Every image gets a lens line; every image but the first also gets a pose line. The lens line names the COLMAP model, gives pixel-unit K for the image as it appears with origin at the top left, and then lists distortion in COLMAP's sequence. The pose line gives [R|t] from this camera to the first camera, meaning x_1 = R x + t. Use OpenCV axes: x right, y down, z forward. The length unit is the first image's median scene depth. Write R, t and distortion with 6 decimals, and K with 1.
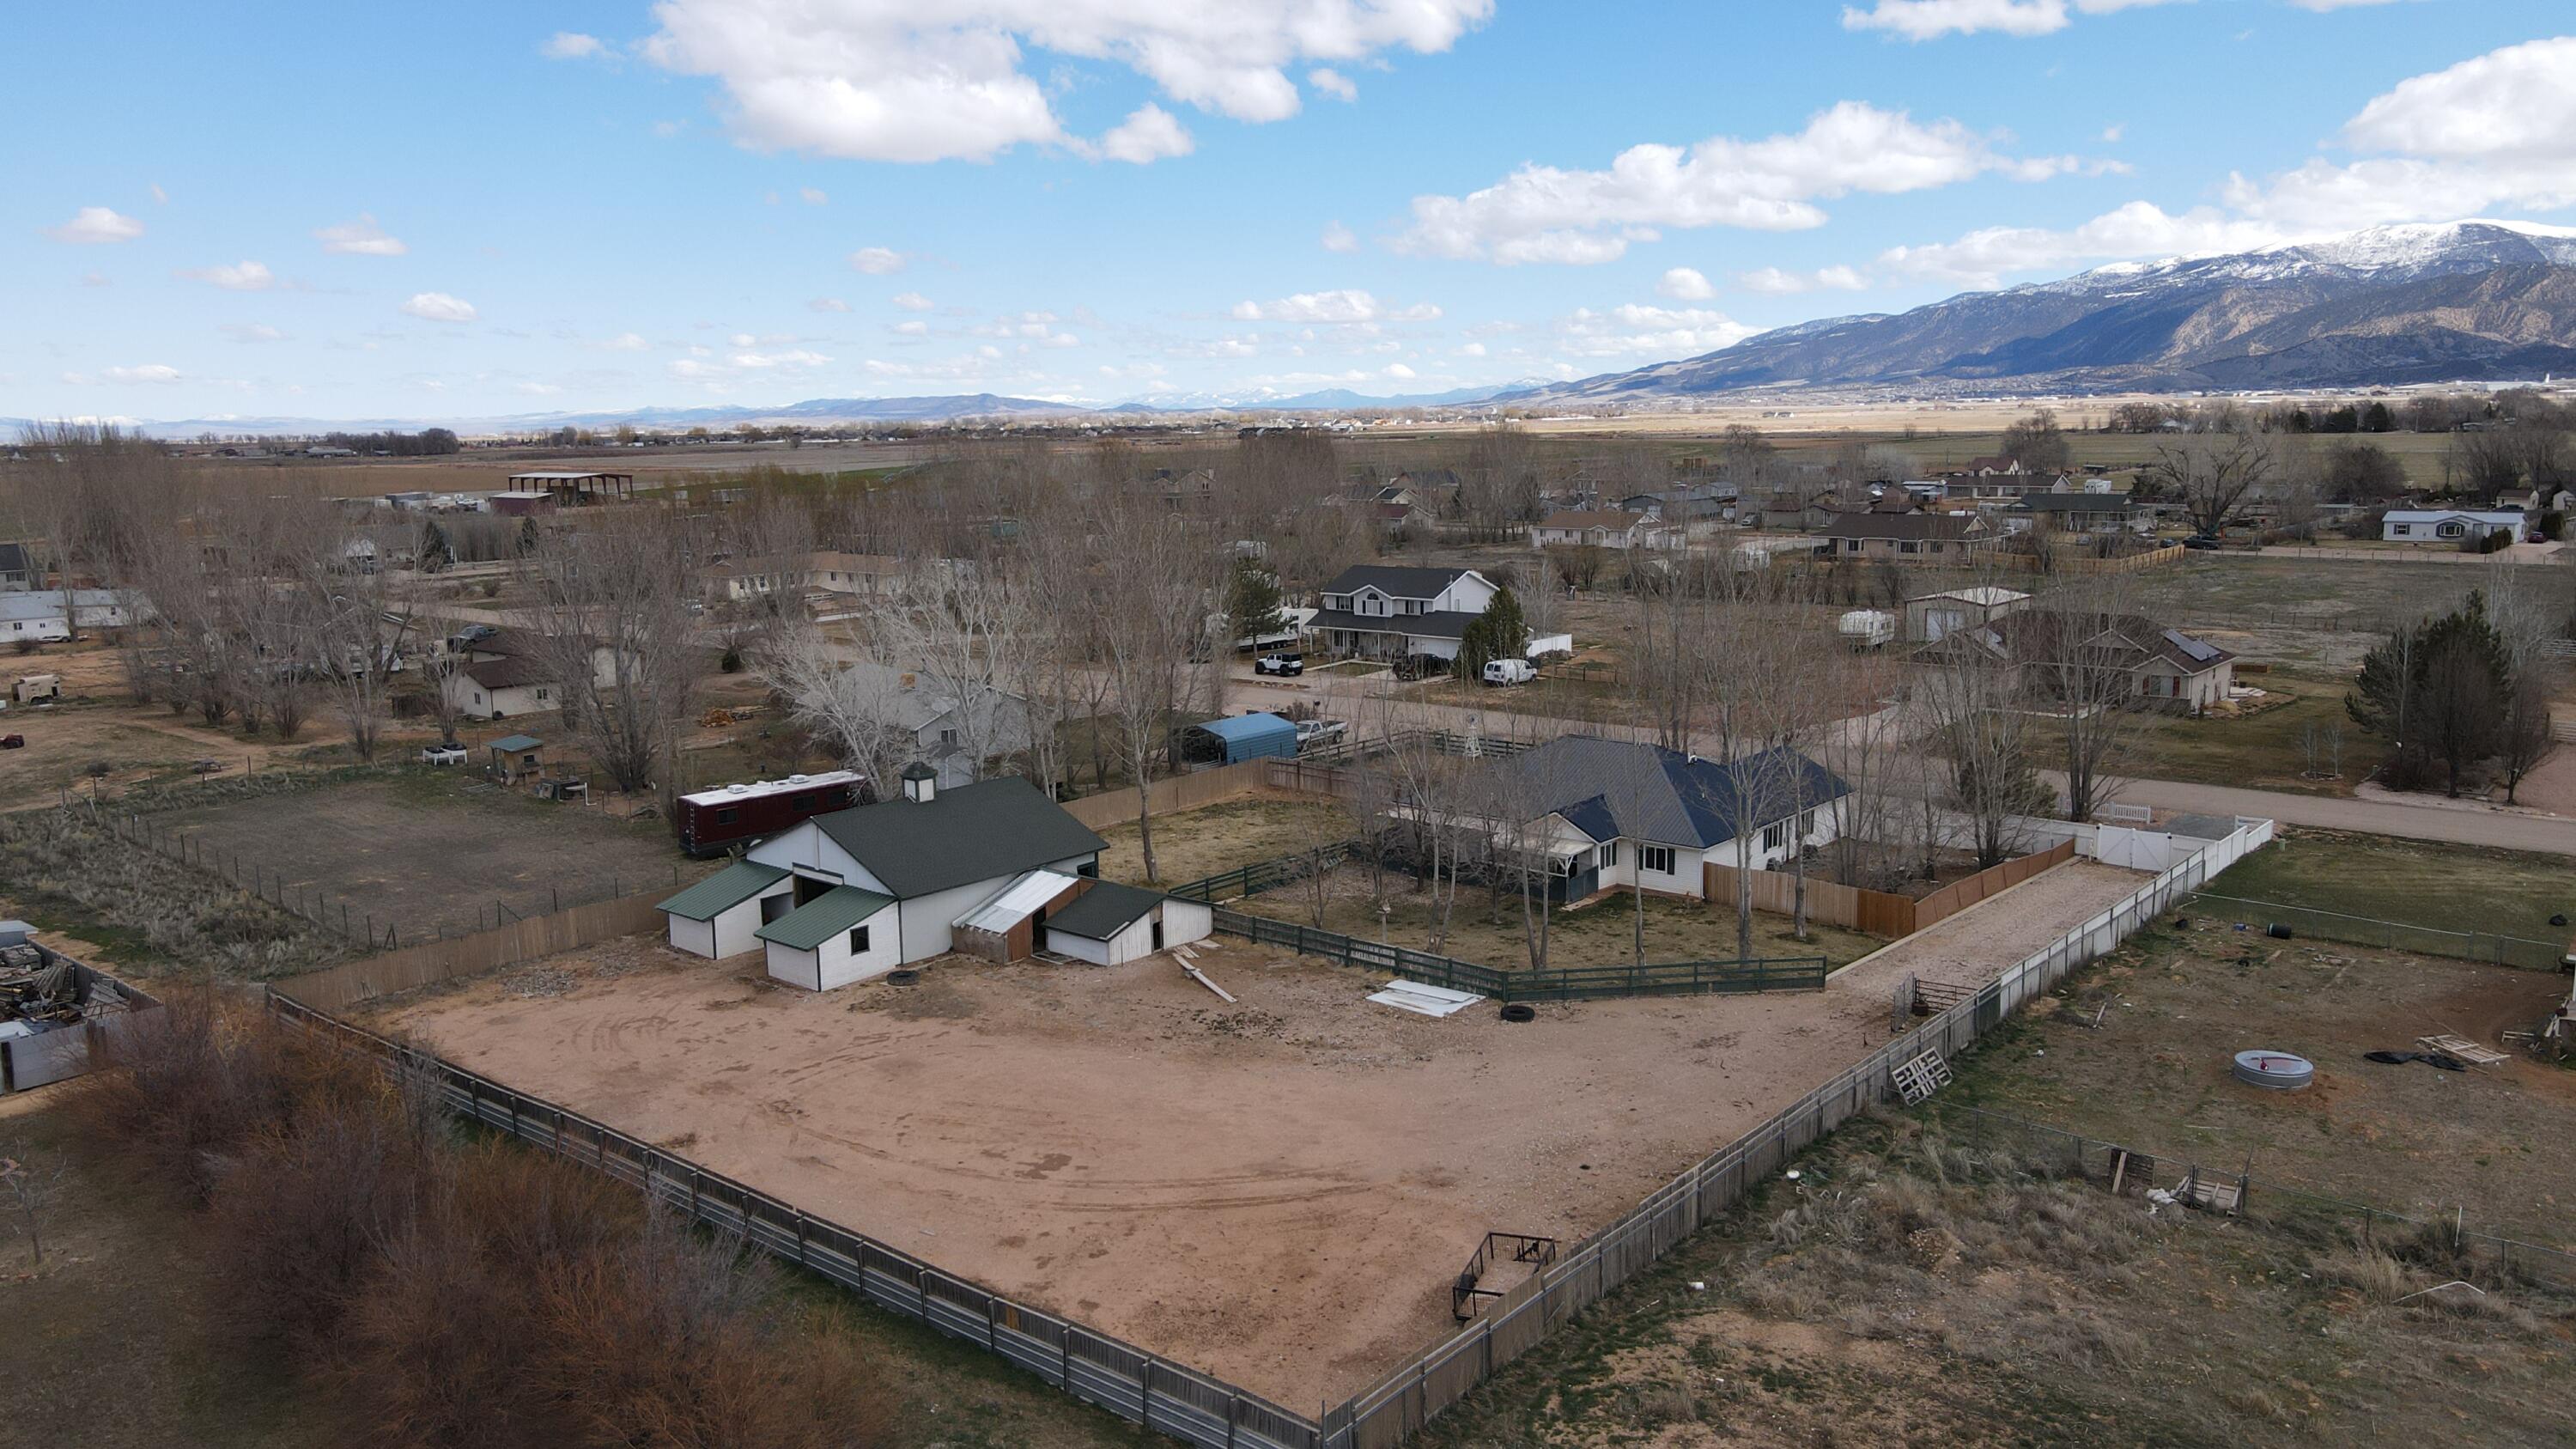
lens RADIAL K [[1914.8, 0, 1288.0], [0, 1914.8, 724.5], [0, 0, 1]] dist [-0.020236, 0.066756]
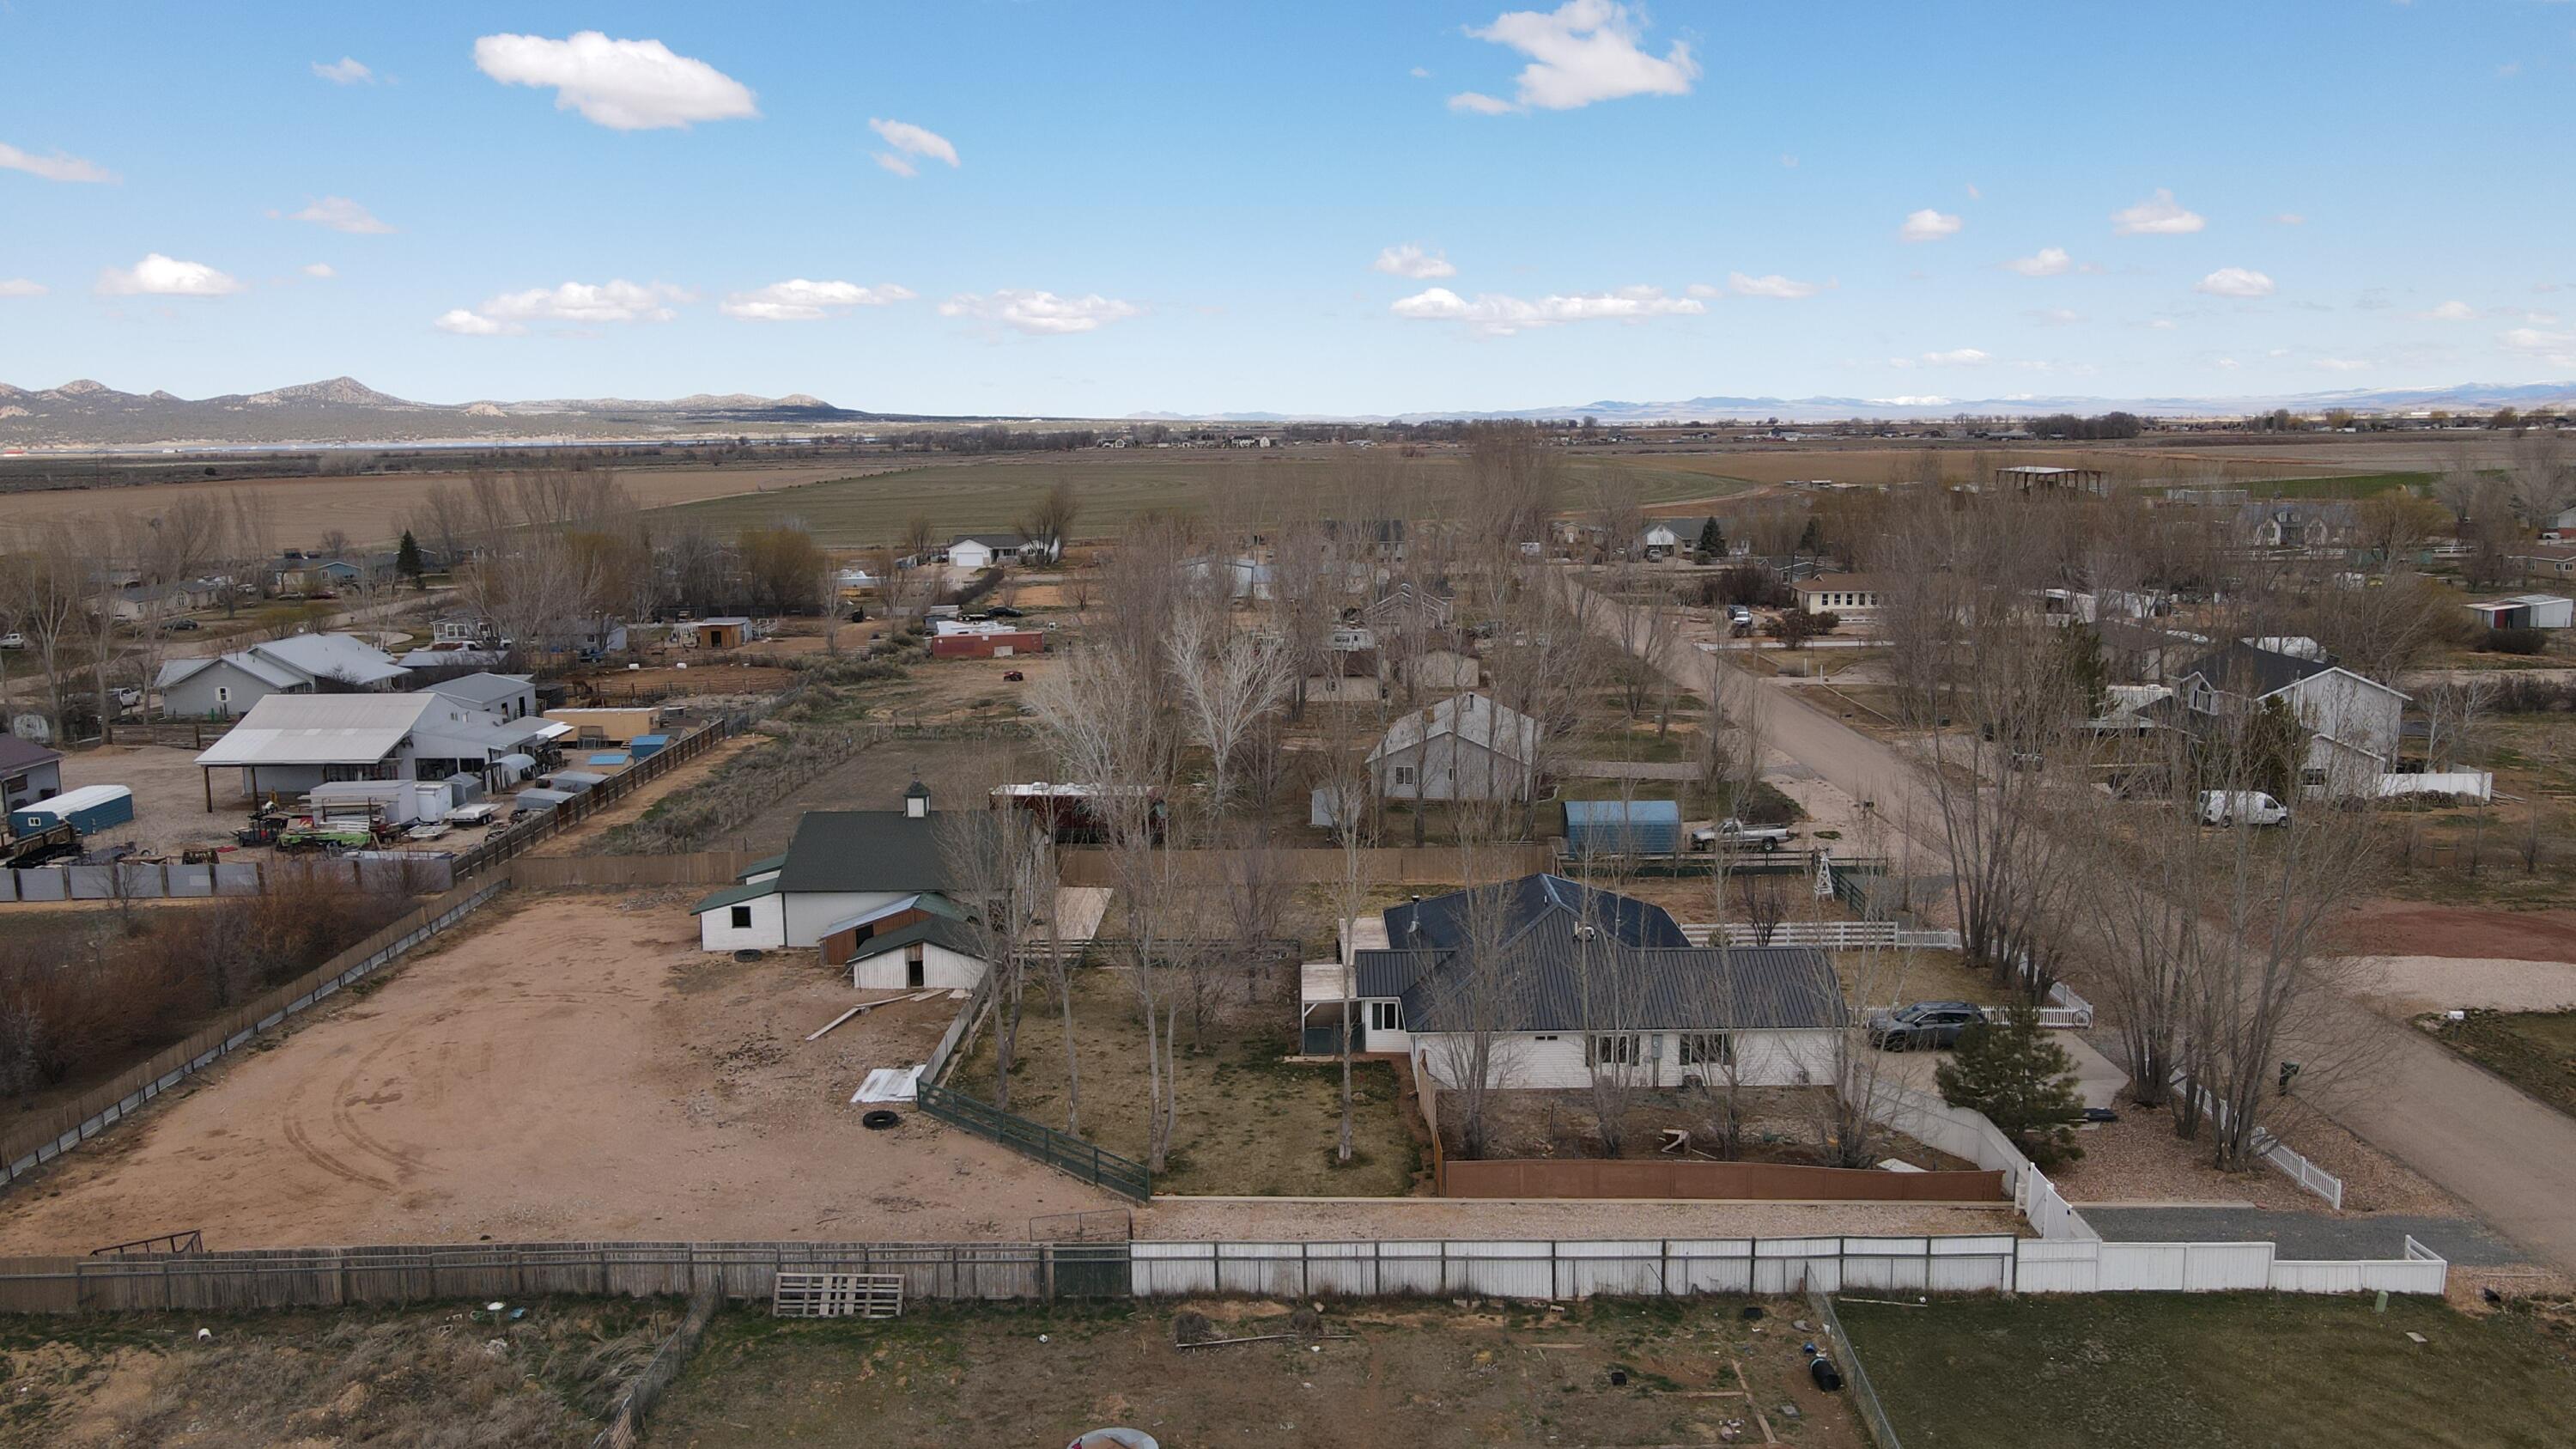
lens RADIAL K [[1914.8, 0, 1288.0], [0, 1914.8, 724.5], [0, 0, 1]] dist [-0.020236, 0.066756]
pose [[0.644905, 0.131115, -0.752931, 0.897101], [-0.122523, 0.990169, 0.067484, -0.132251], [0.754377, 0.048731, 0.654630, 0.465920]]
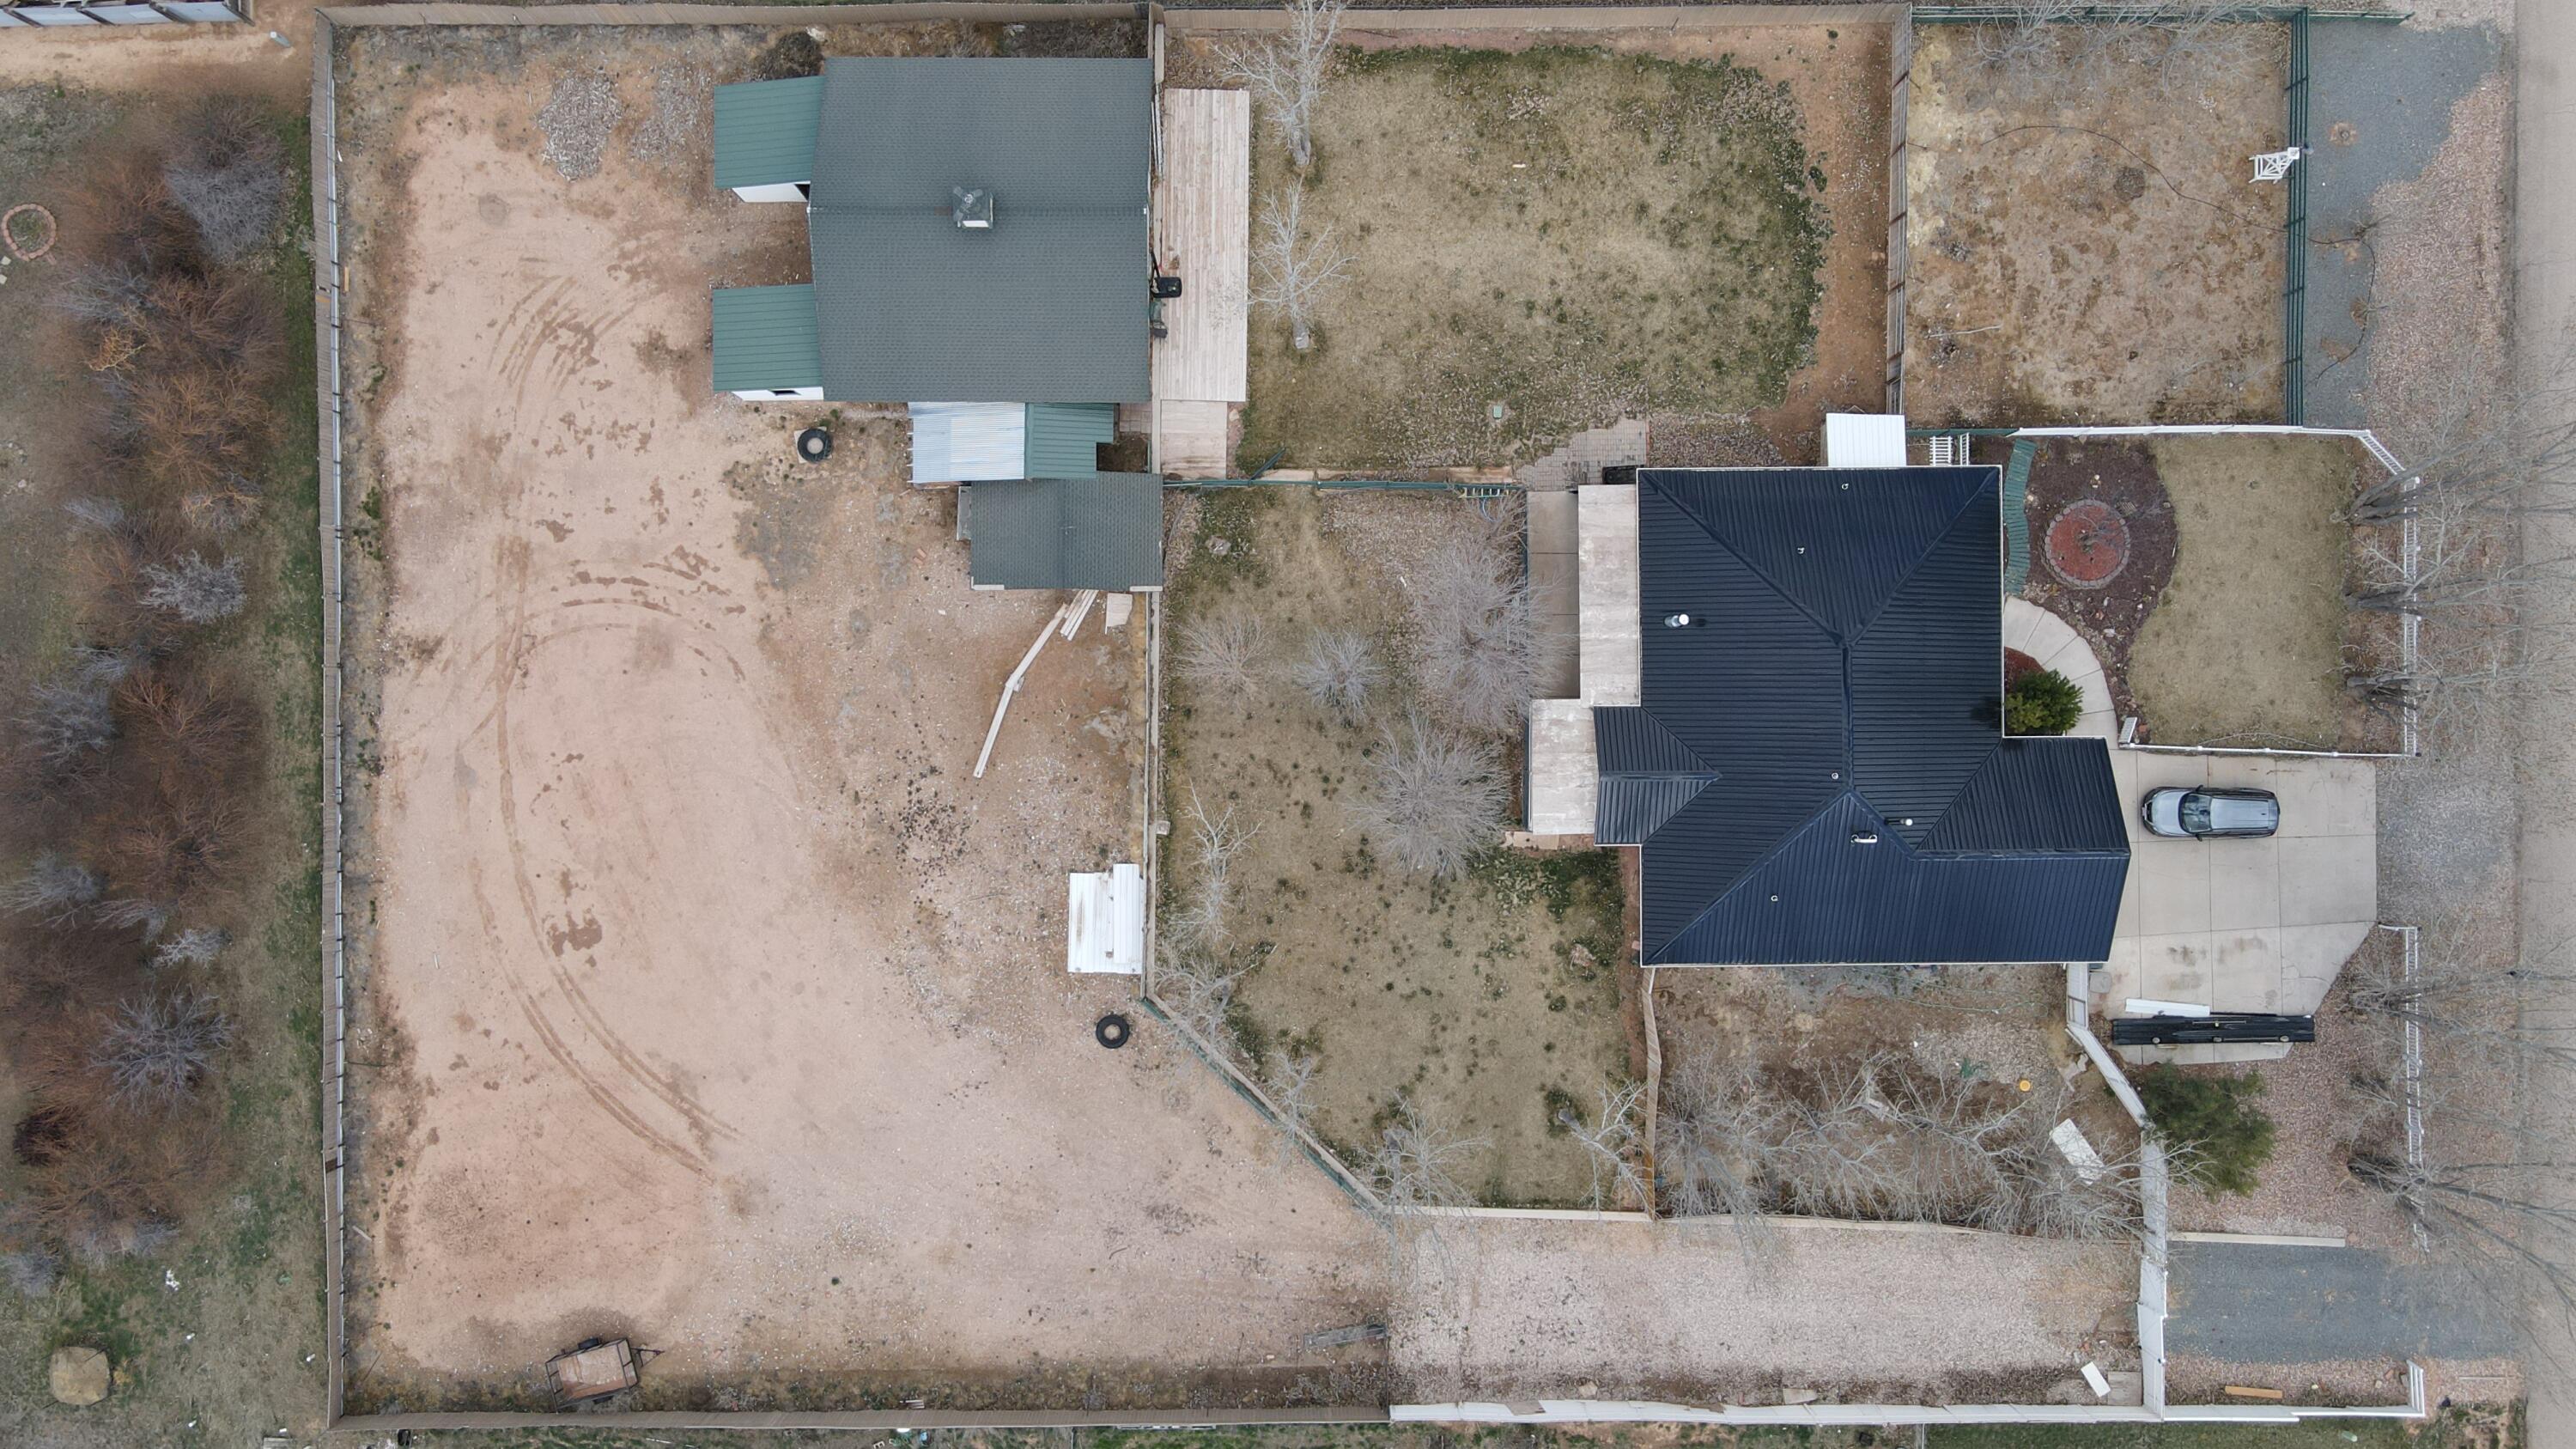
lens RADIAL K [[1914.8, 0, 1288.0], [0, 1914.8, 724.5], [0, 0, 1]] dist [-0.020236, 0.066756]
pose [[0.650872, 0.758982, 0.017631, 0.036230], [-0.128727, 0.087444, 0.987817, -0.806478], [0.748194, -0.645213, 0.154616, 0.941158]]
